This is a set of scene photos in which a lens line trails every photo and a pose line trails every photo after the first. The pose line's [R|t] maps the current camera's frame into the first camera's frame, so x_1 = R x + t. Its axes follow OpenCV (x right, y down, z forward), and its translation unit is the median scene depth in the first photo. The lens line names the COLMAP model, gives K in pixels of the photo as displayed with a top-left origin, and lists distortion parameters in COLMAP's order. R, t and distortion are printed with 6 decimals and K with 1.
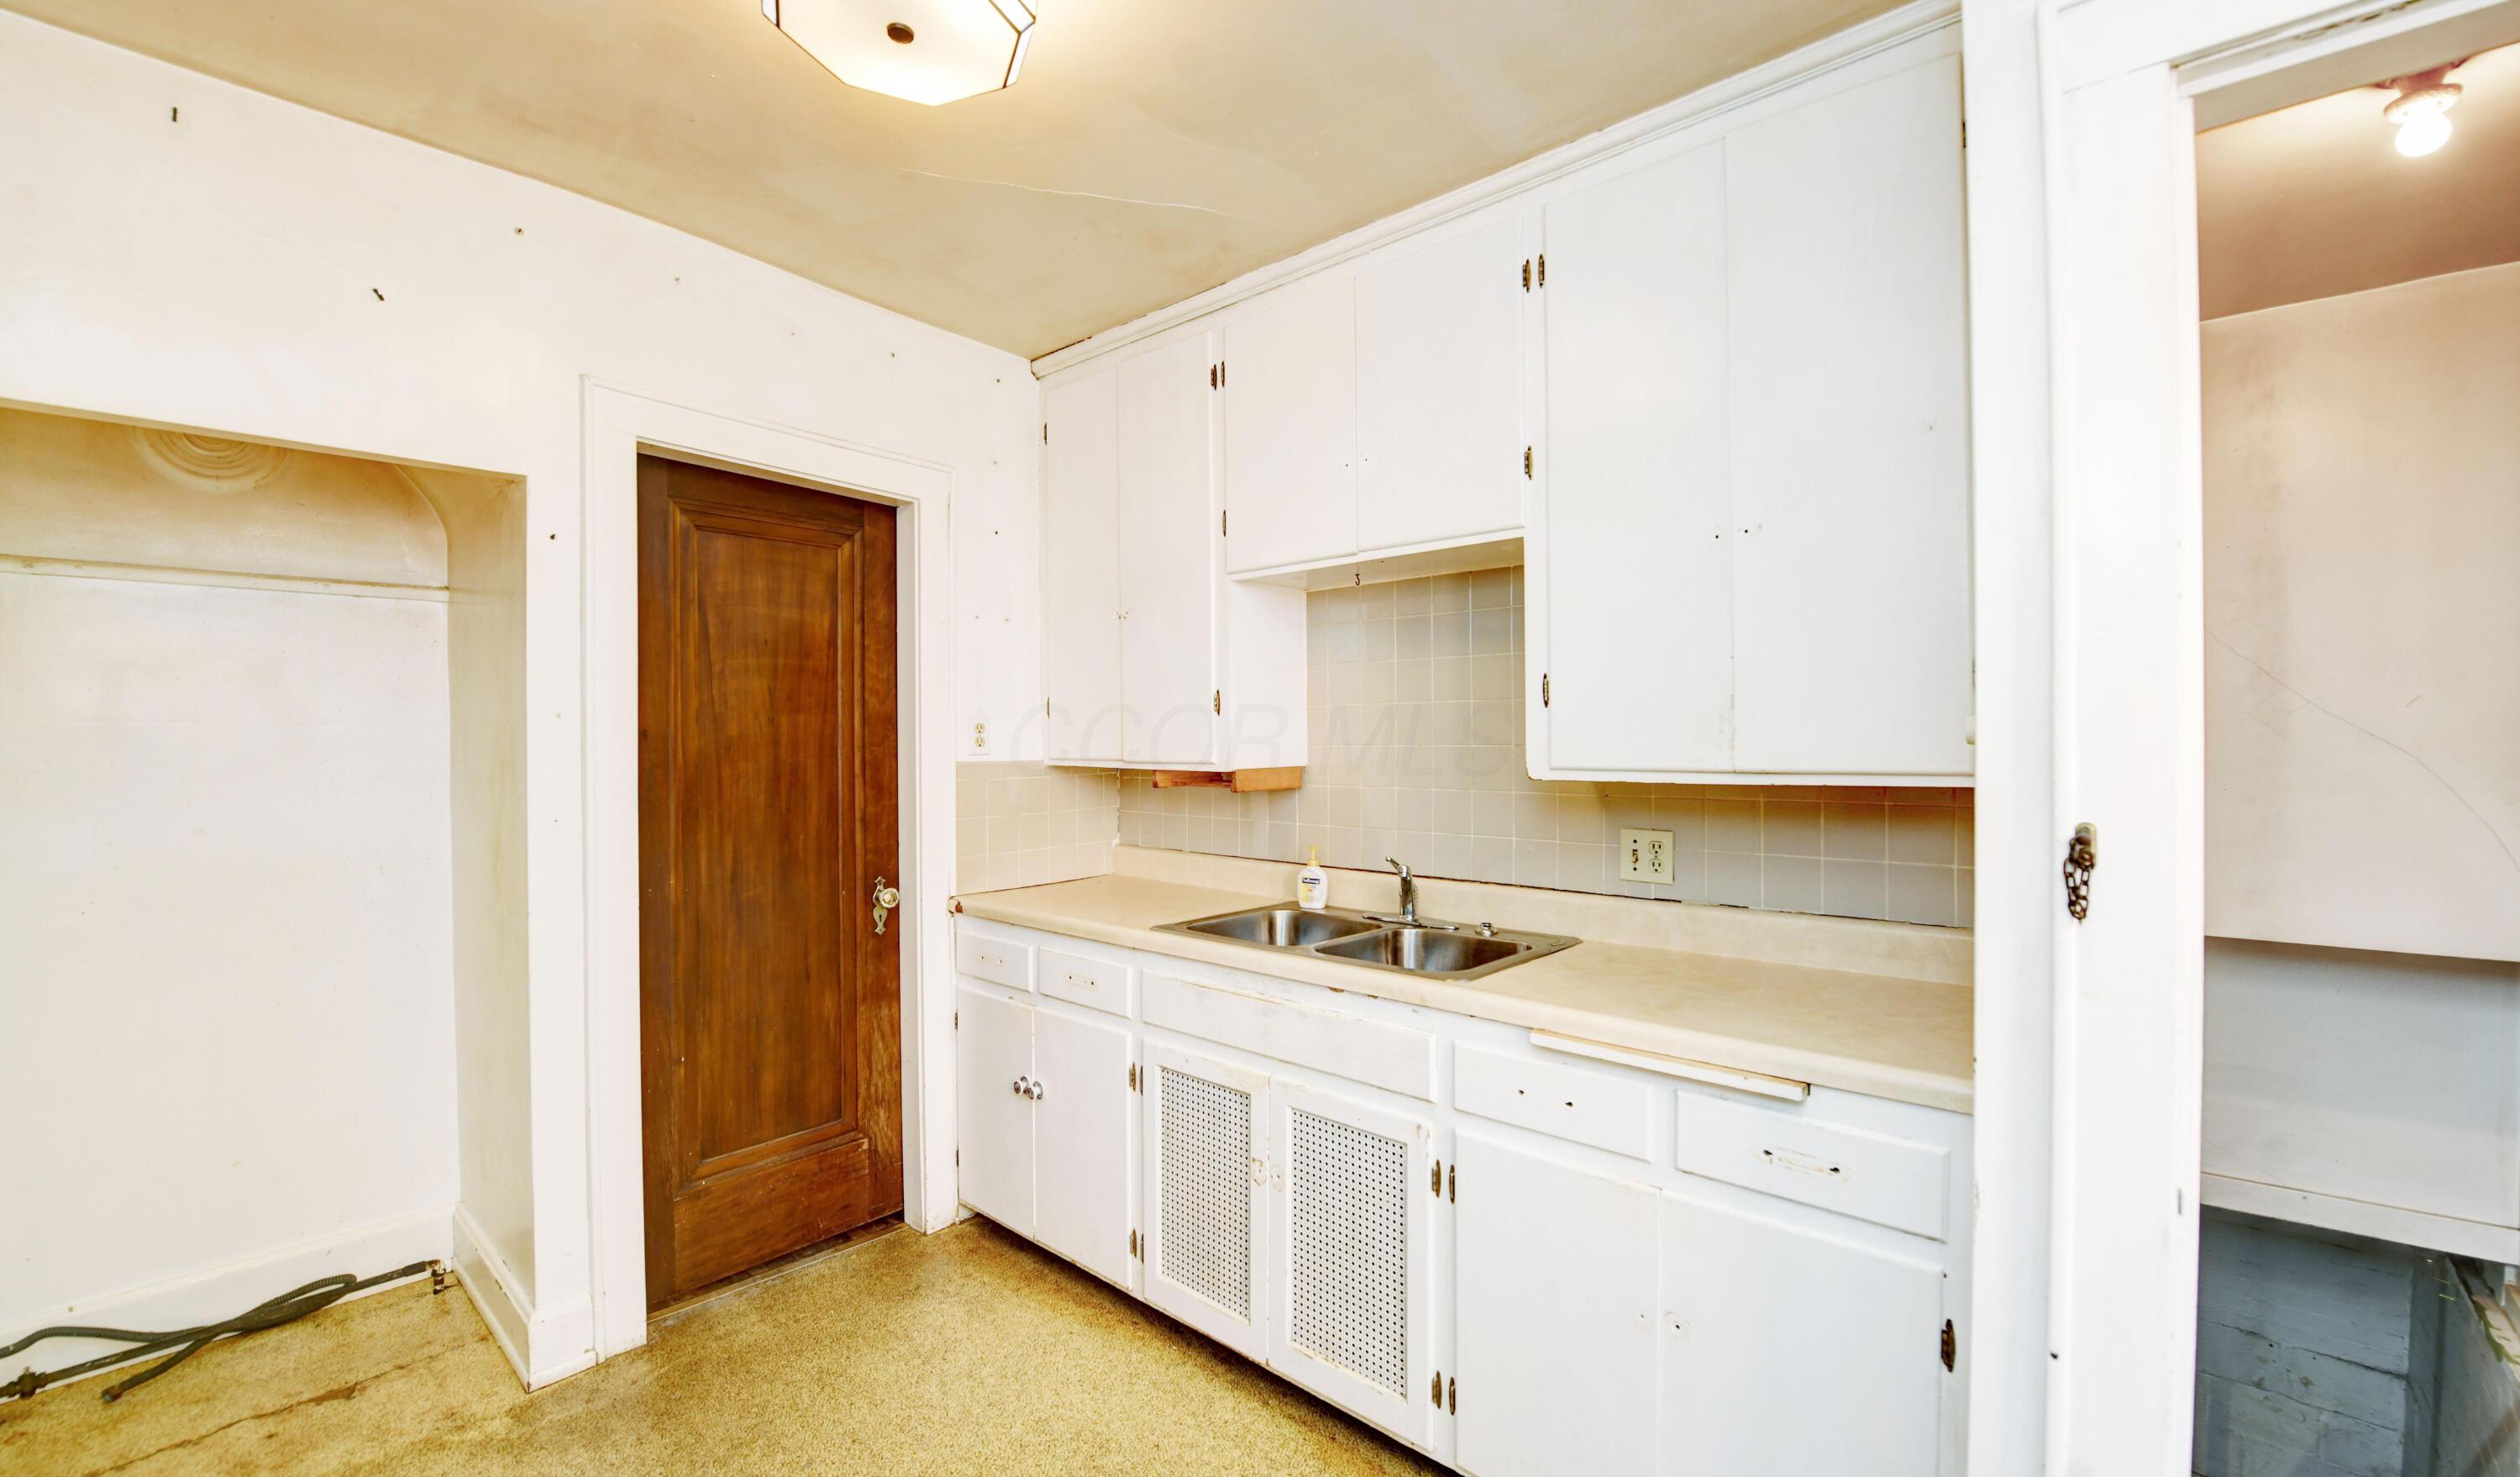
lens RADIAL K [[1036.1, 0, 1260.0], [0, 1036.1, 738.5], [0, 0, 1]] dist [0.000522, -0.000041]
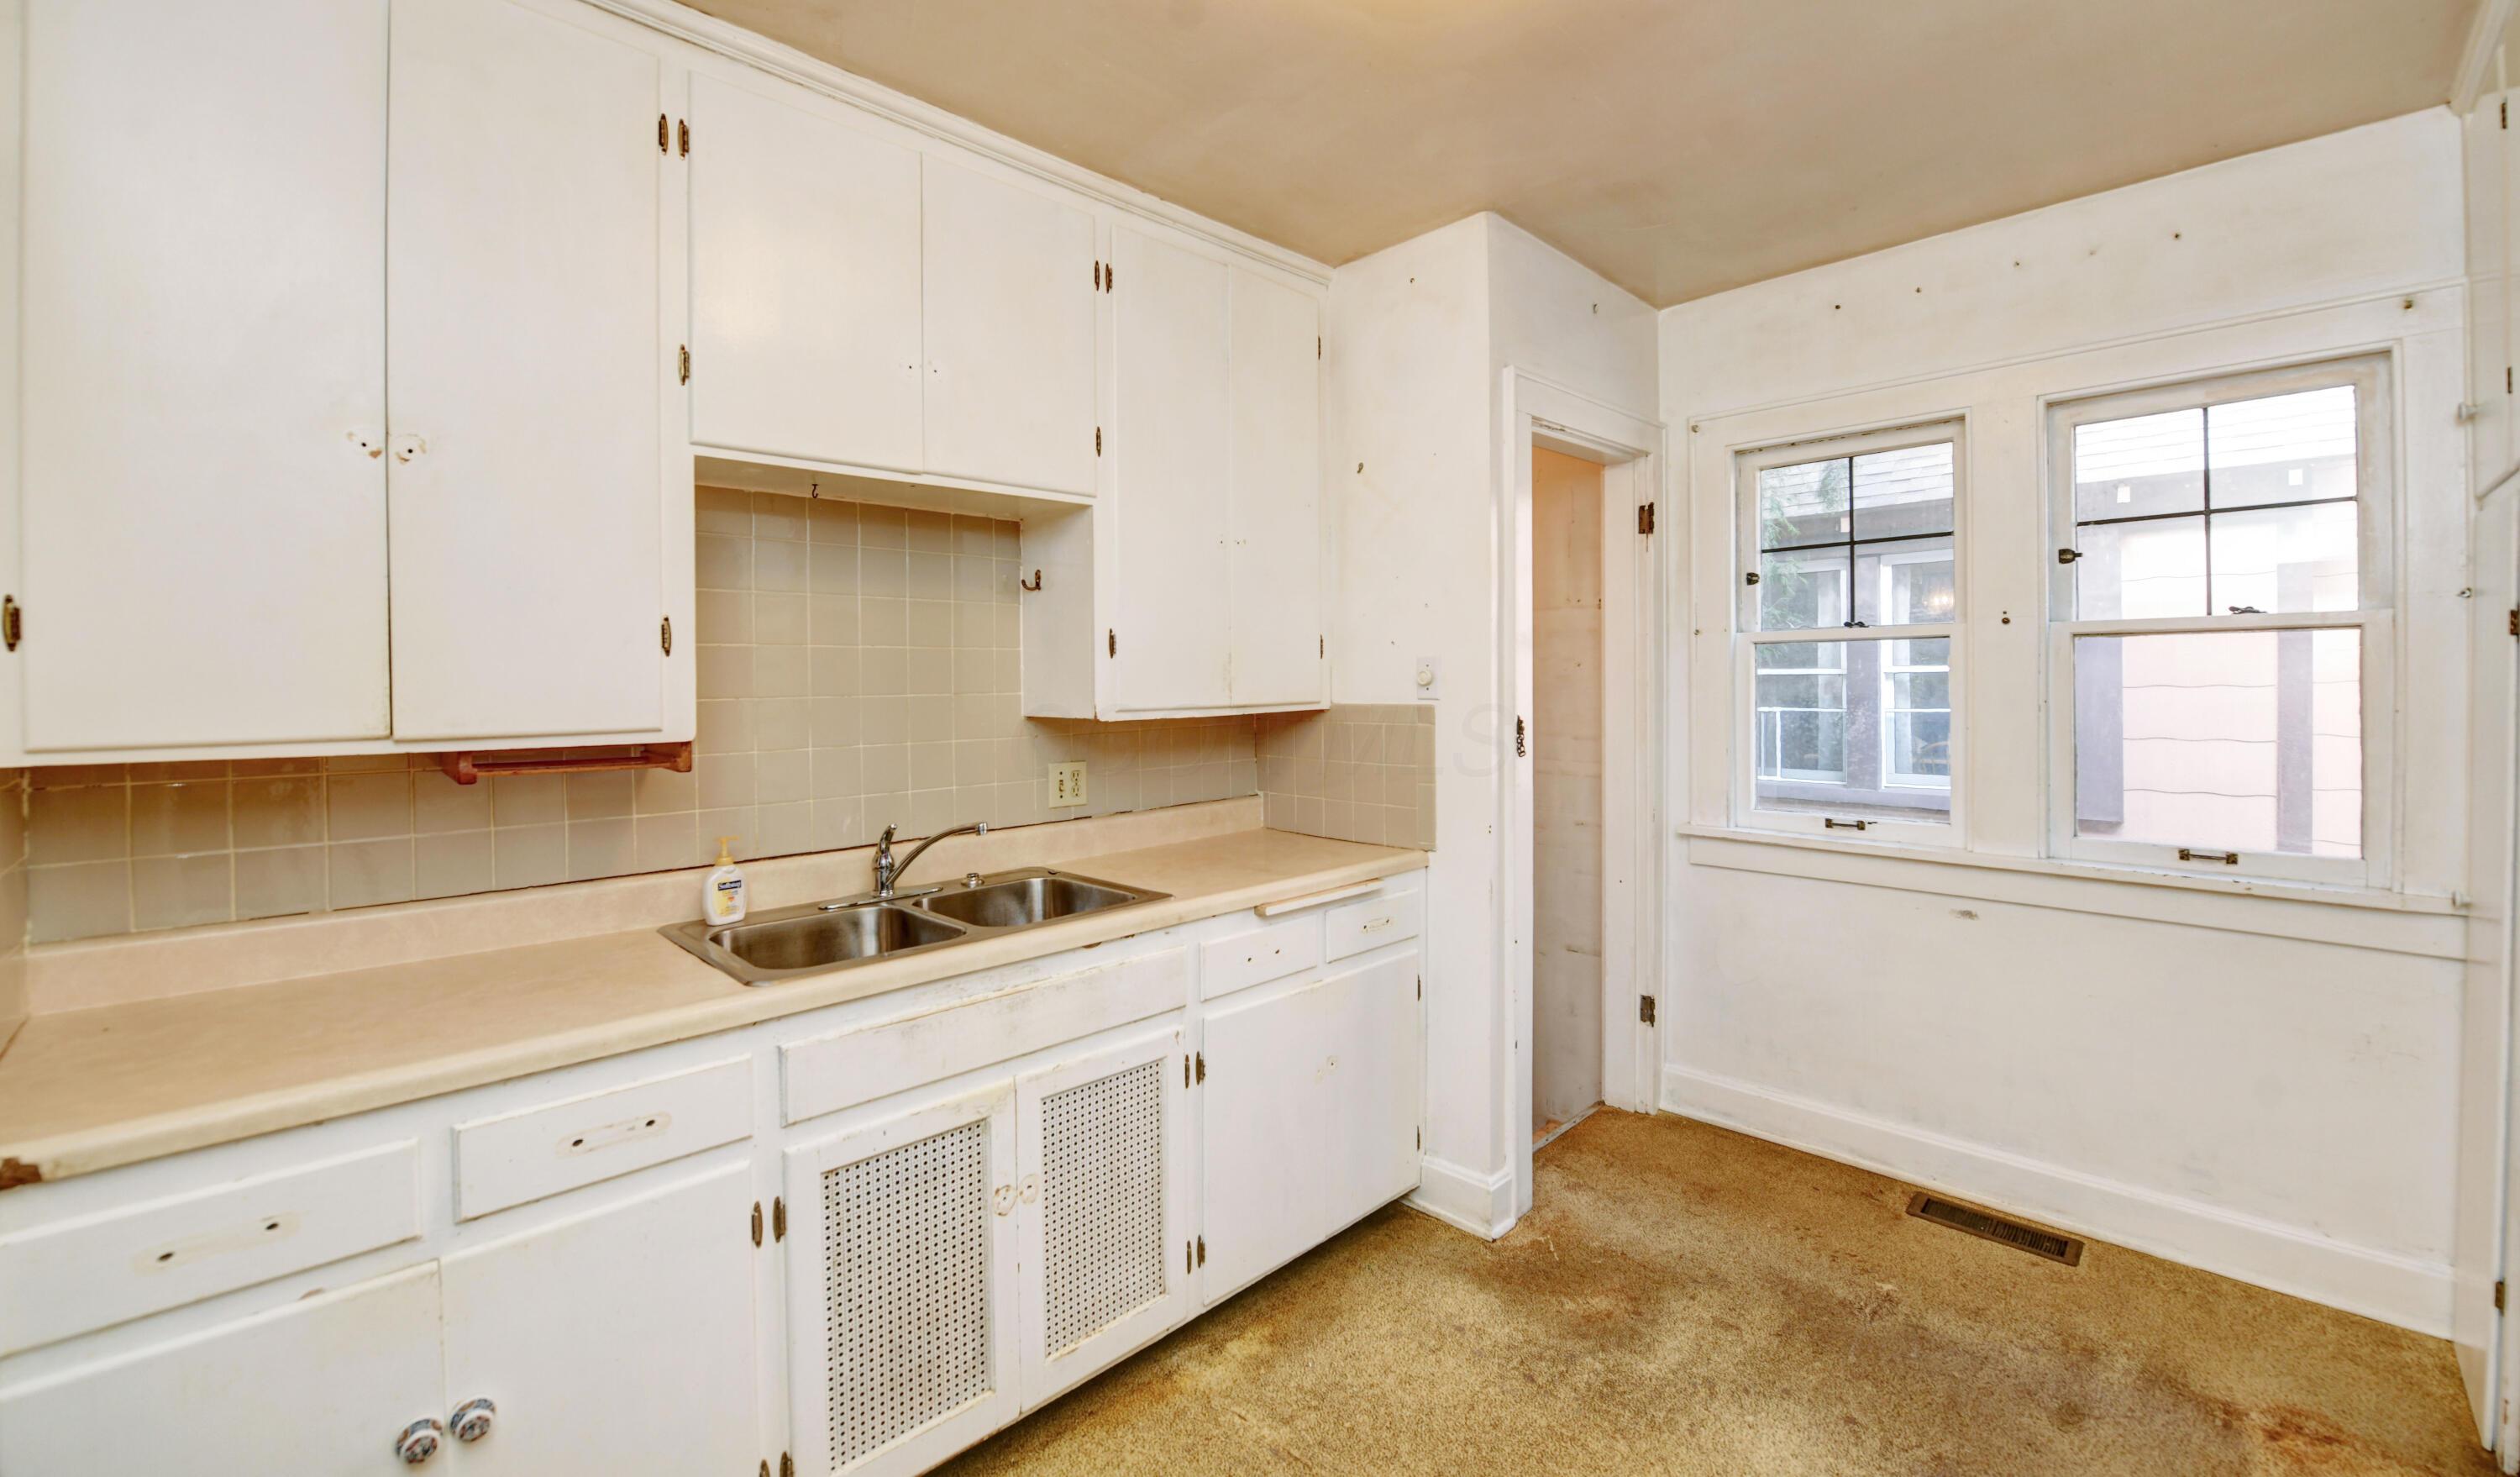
lens RADIAL K [[1018.4, 0, 1258.0], [0, 1018.4, 687.2], [0, 0, 1]] dist [-0.001880, -0.000160]
pose [[0.068794, -0.006621, 0.997609, -0.798521], [0.013941, 0.999887, 0.005675, -0.001690], [-0.997533, 0.013517, 0.068879, 0.718683]]
